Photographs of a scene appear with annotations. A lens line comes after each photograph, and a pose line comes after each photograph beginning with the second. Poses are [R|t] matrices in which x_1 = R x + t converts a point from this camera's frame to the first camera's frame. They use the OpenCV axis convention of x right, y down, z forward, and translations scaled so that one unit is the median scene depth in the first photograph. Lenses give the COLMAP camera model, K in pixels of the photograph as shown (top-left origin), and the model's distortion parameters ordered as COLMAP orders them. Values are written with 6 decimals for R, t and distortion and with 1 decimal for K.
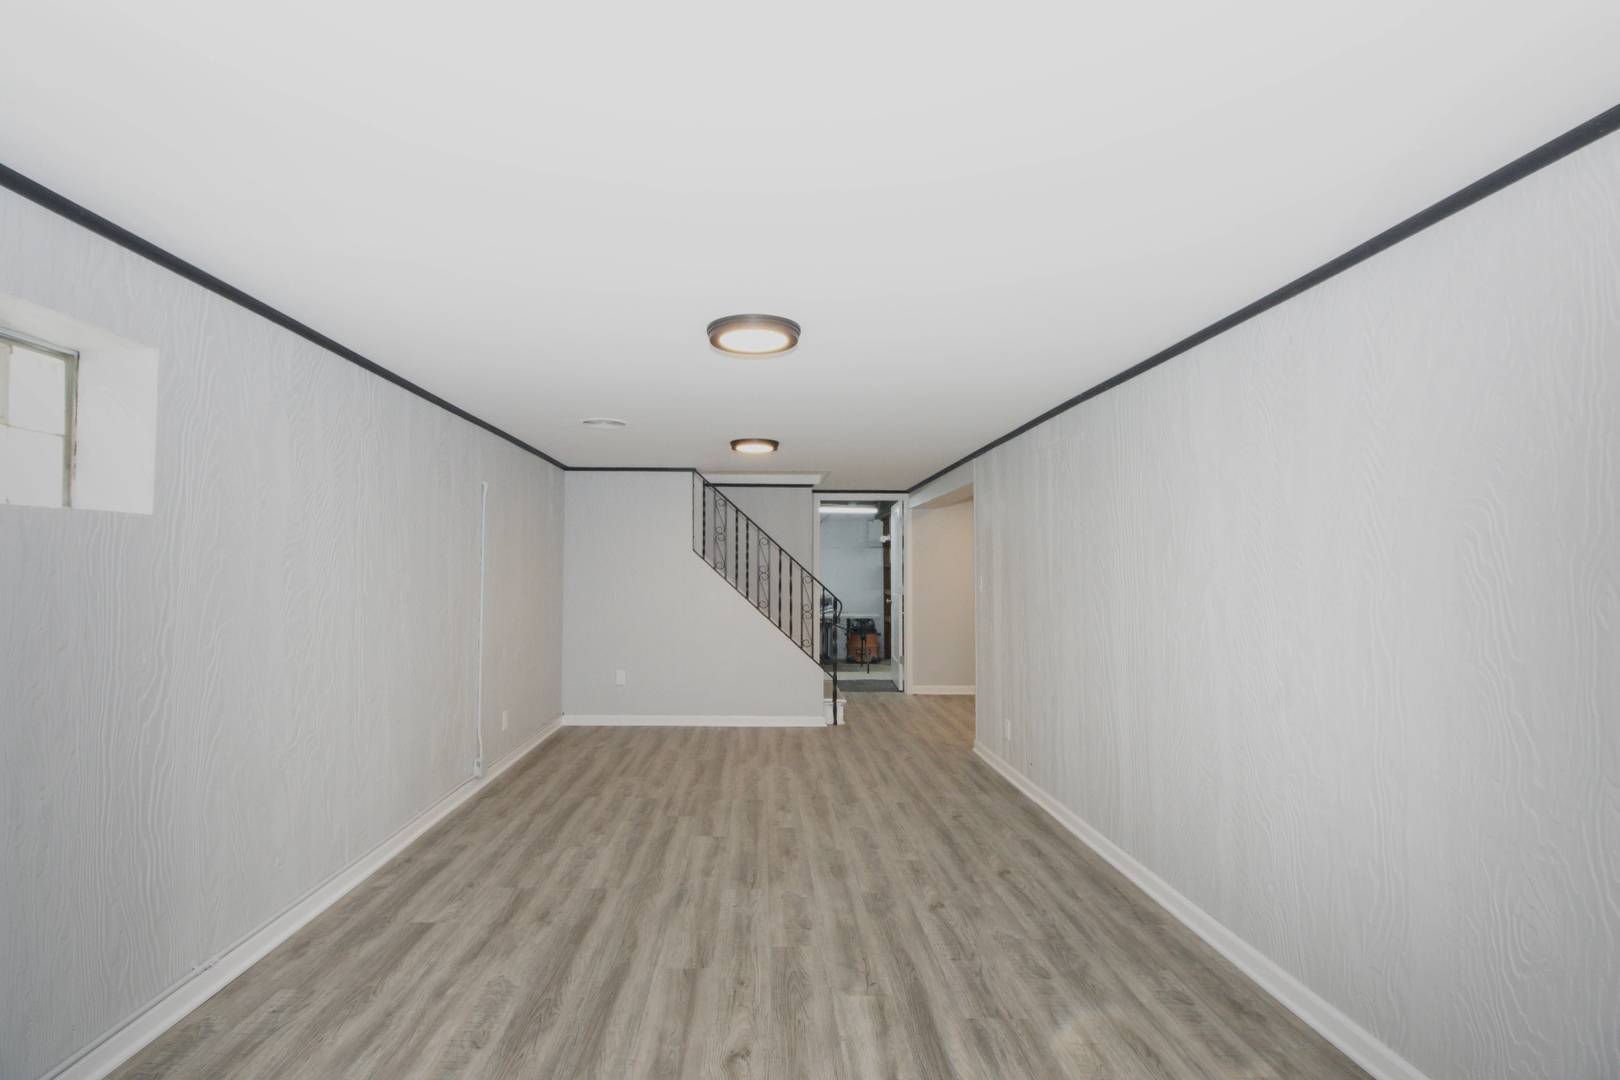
lens RADIAL K [[750.8, 0, 806.8], [0, 750.8, 541.5], [0, 0, 1]] dist [-0.003713, -0.002444]
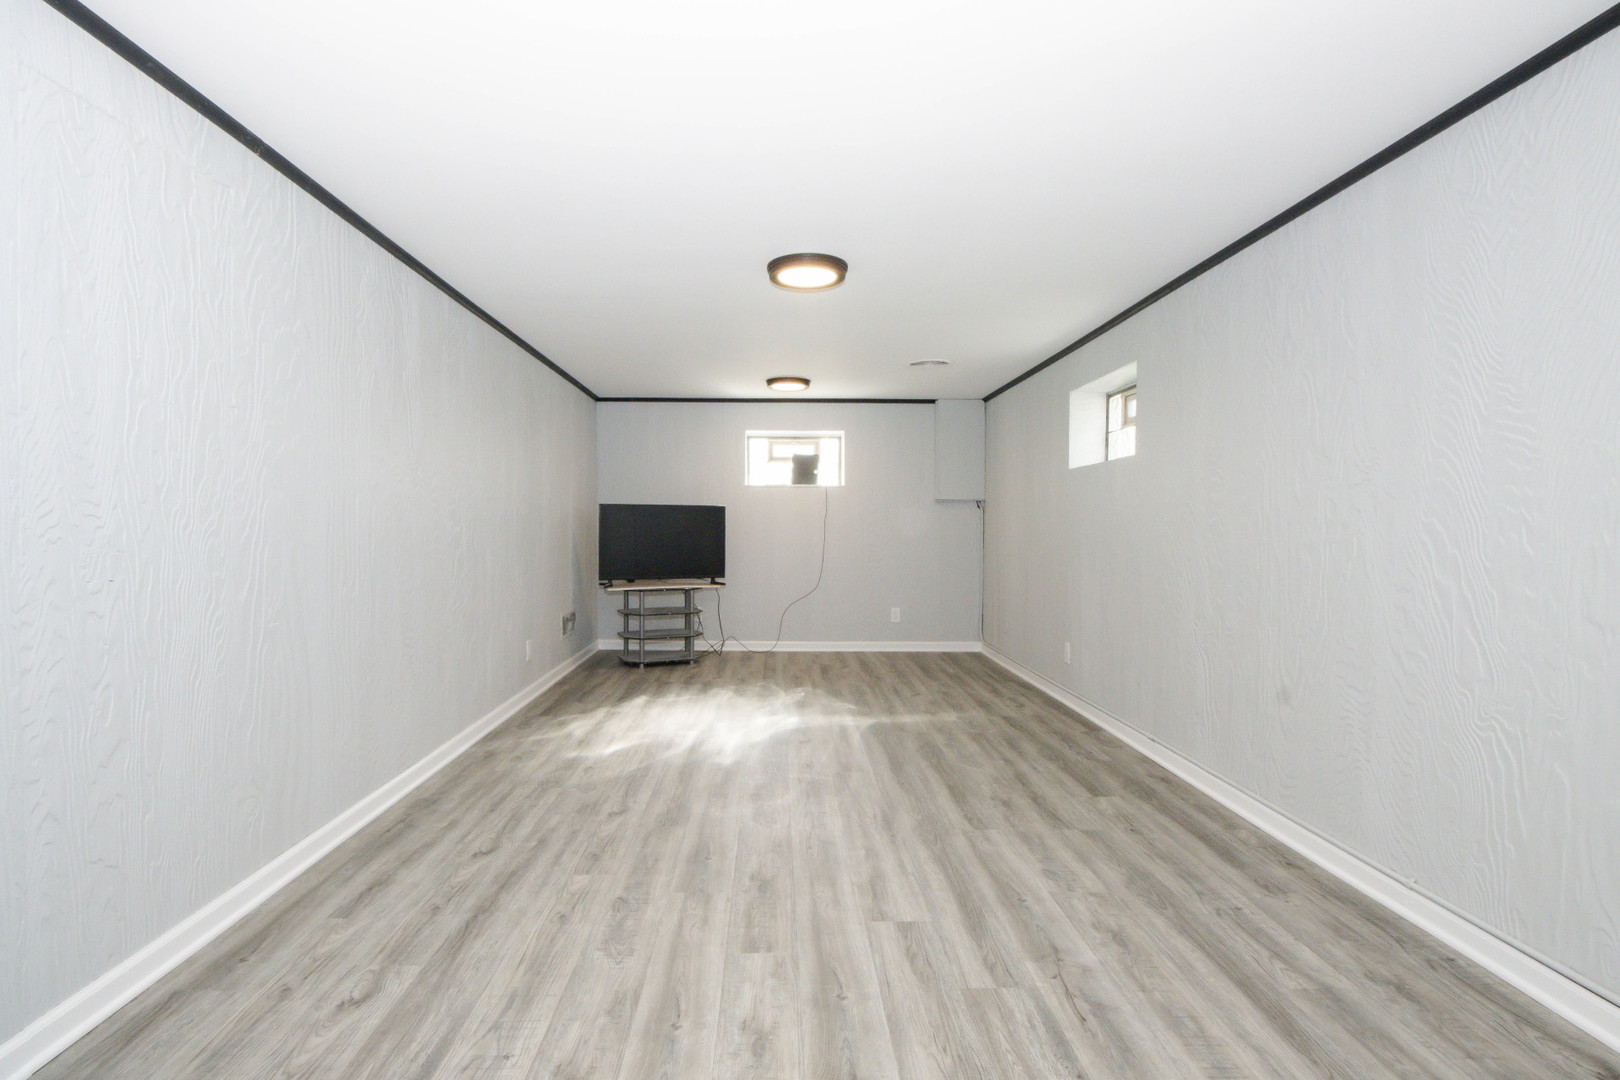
lens RADIAL K [[750.8, 0, 811.9], [0, 750.8, 533.0], [0, 0, 1]] dist [-0.003713, -0.002444]
pose [[-0.999872, -0.009458, 0.012874, -0.078026], [-0.009851, 0.999476, -0.030819, 0.135640], [-0.012575, -0.030942, -0.999442, 1.763342]]
